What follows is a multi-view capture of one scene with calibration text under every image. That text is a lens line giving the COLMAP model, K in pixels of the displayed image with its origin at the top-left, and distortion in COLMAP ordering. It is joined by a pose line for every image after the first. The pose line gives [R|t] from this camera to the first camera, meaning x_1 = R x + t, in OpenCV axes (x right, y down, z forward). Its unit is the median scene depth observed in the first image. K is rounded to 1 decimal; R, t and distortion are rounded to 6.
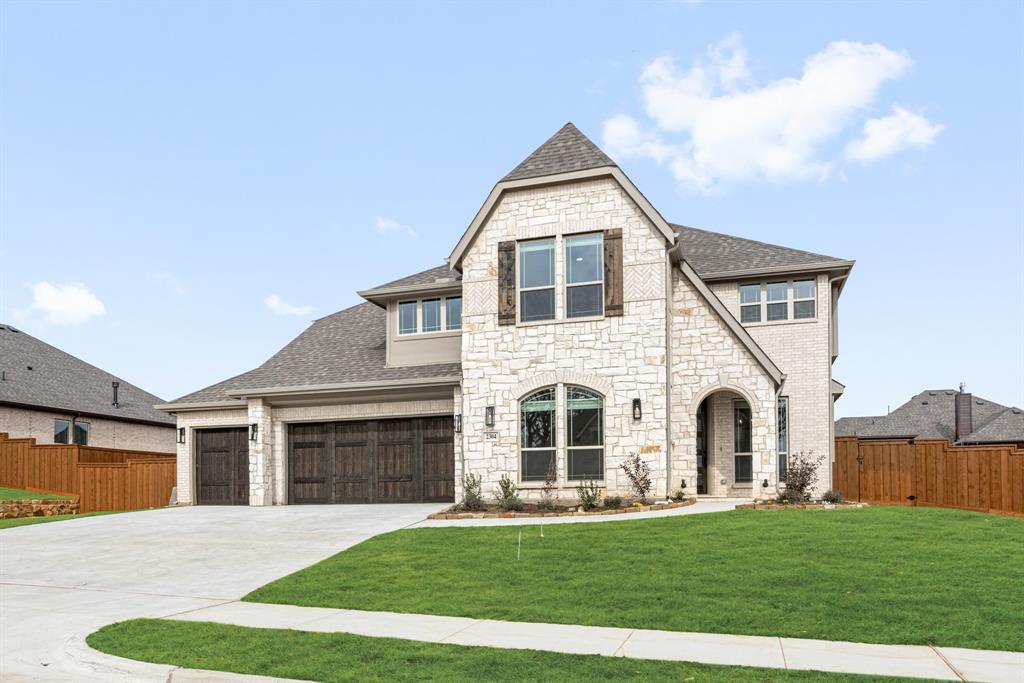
lens RADIAL K [[498.7, 0, 511.8], [0, 498.7, 336.4], [0, 0, 1]] dist [-0.000933, -0.000454]
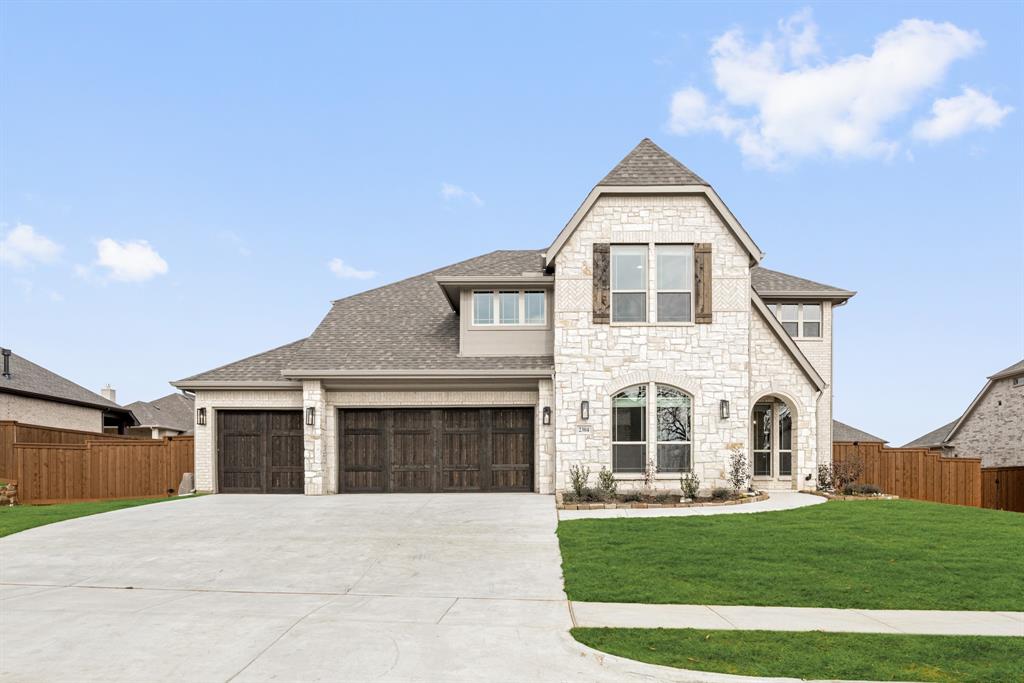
lens RADIAL K [[471.0, 0, 512.0], [0, 471.0, 341.5], [0, 0, 1]] dist [-0.001179, 0.000077]
pose [[0.975723, 0.069872, 0.207565, -0.387867], [-0.073654, 0.997228, 0.010541, 0.017453], [-0.206253, -0.025573, 0.978164, 0.071907]]
